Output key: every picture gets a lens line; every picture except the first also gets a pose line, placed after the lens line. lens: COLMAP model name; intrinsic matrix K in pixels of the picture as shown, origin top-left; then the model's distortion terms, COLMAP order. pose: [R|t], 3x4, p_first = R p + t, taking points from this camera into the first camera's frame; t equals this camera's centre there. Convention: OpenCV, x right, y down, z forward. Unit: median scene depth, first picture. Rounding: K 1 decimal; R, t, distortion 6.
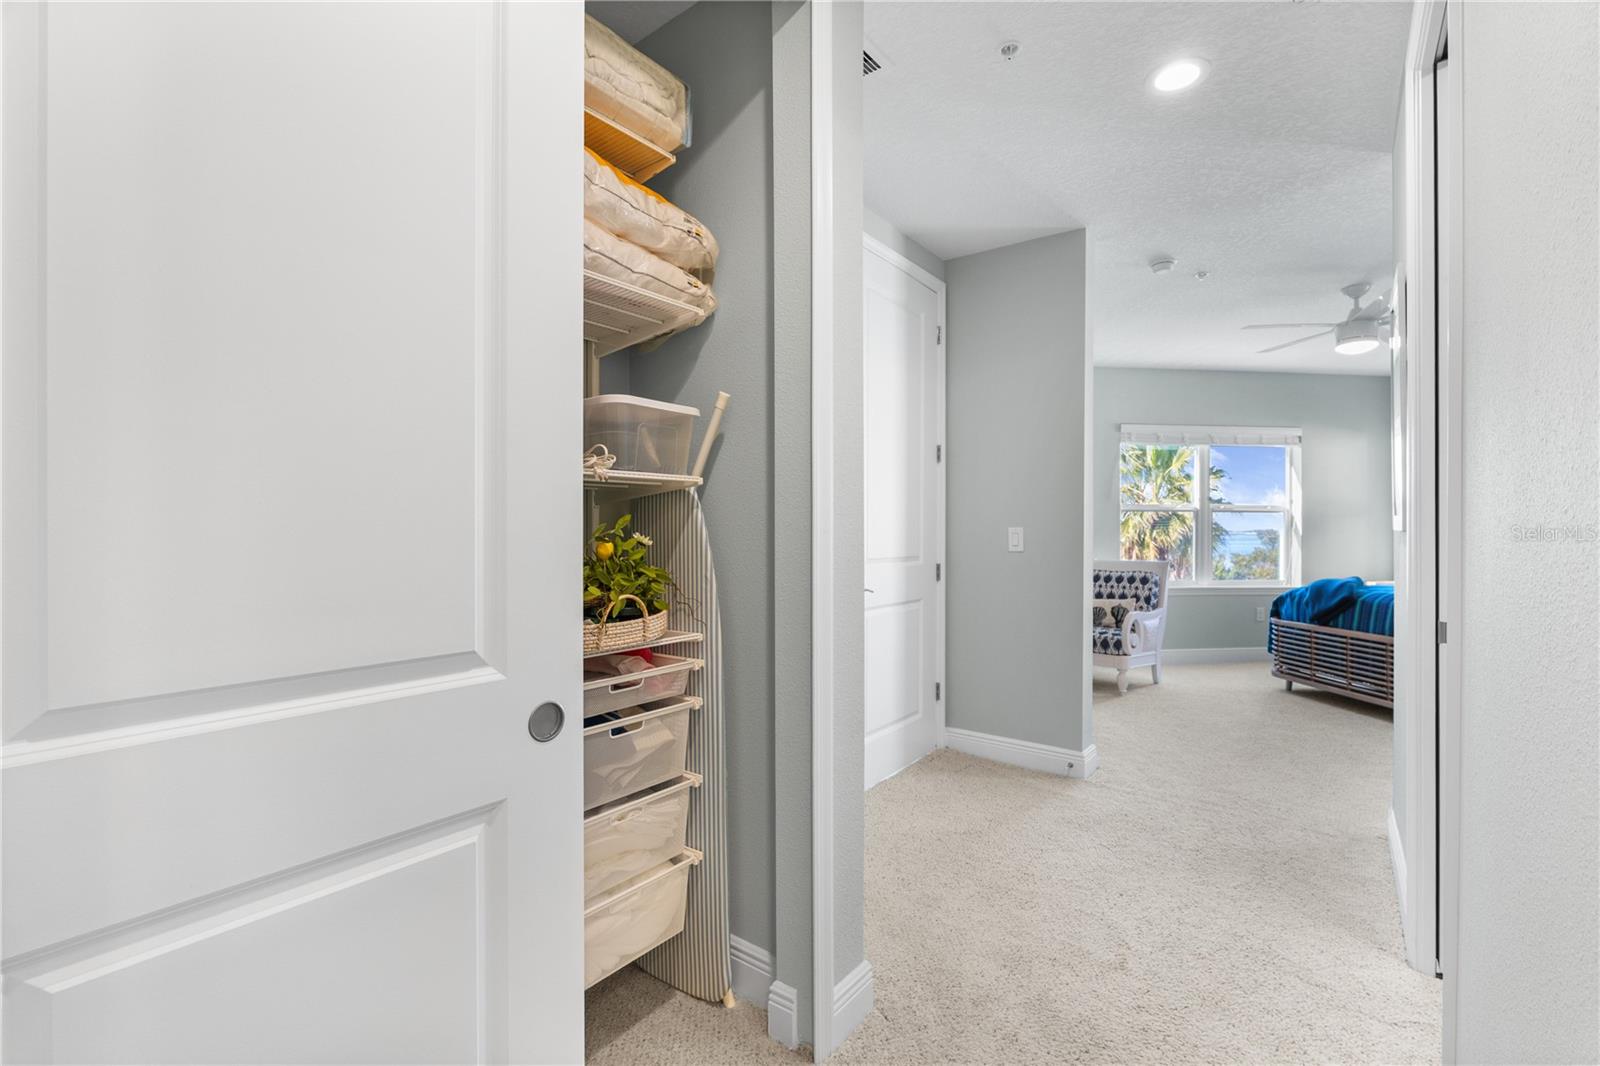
lens RADIAL K [[719.5, 0, 790.4], [0, 719.5, 524.0], [0, 0, 1]] dist [-0.001003, 0.000279]
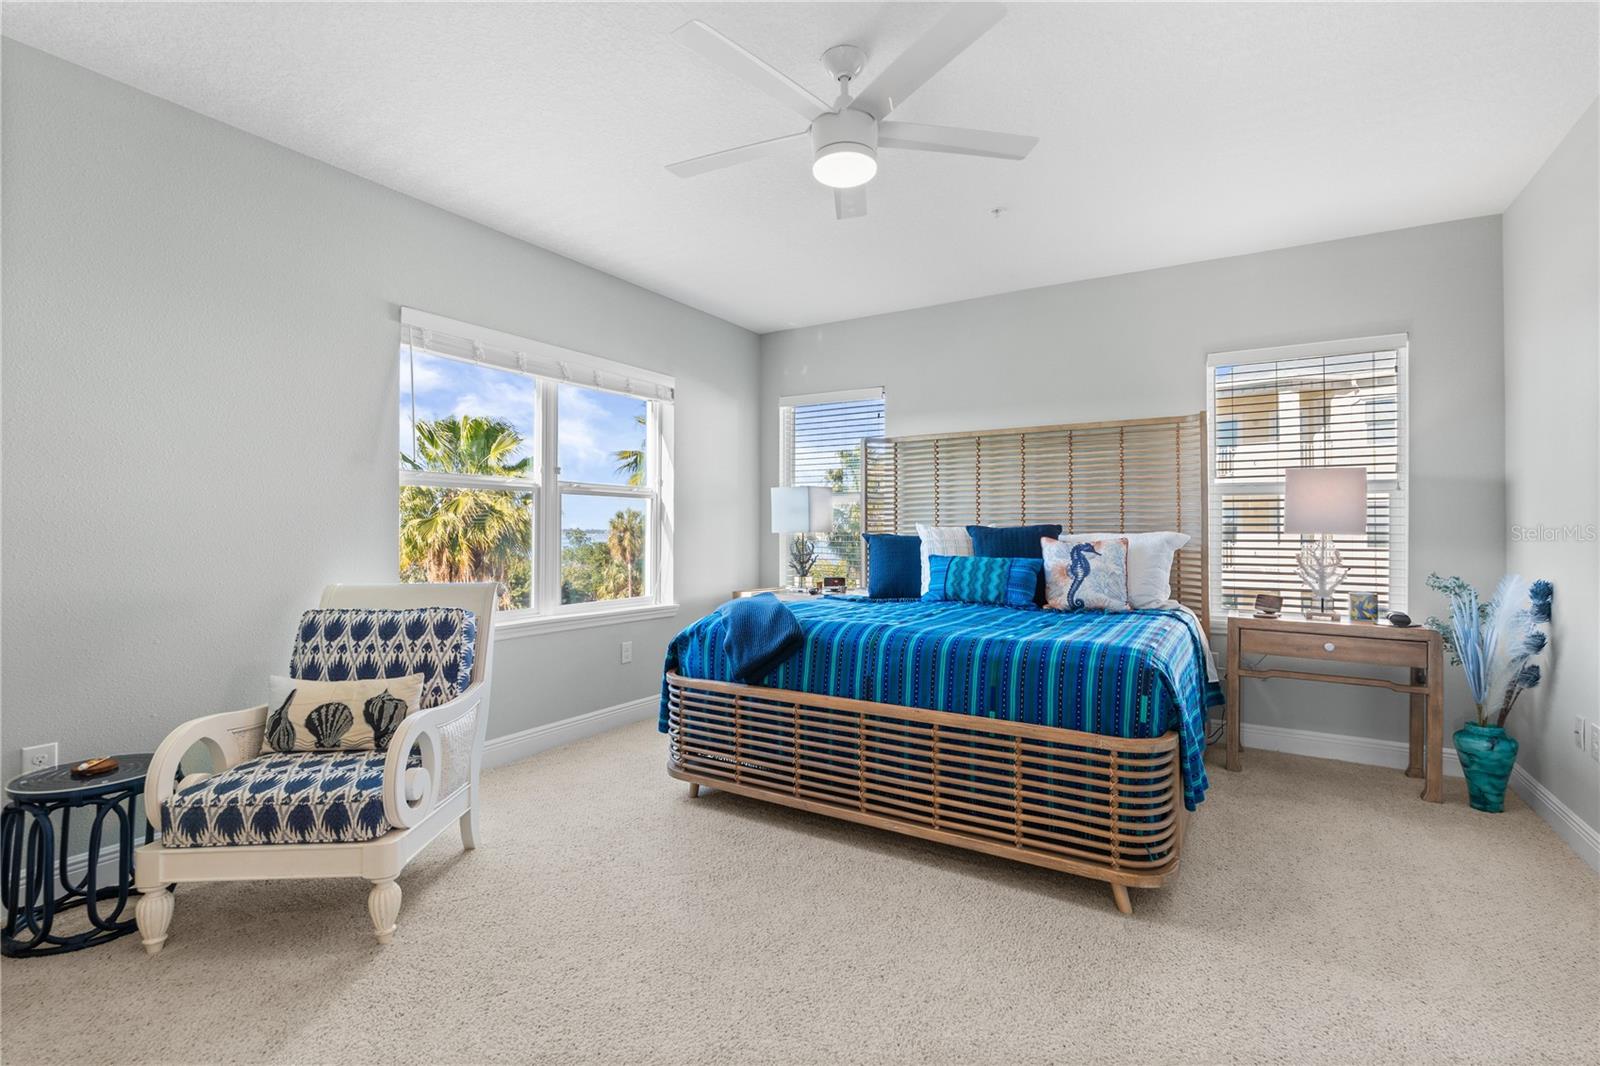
lens RADIAL K [[726.6, 0, 807.3], [0, 726.6, 530.0], [0, 0, 1]] dist [-0.012805, 0.000145]
pose [[0.617180, 0.000073, 0.786822, 0.275838], [-0.006247, 0.999969, 0.004808, 0.012430], [-0.786797, -0.007882, 0.617162, 0.541970]]
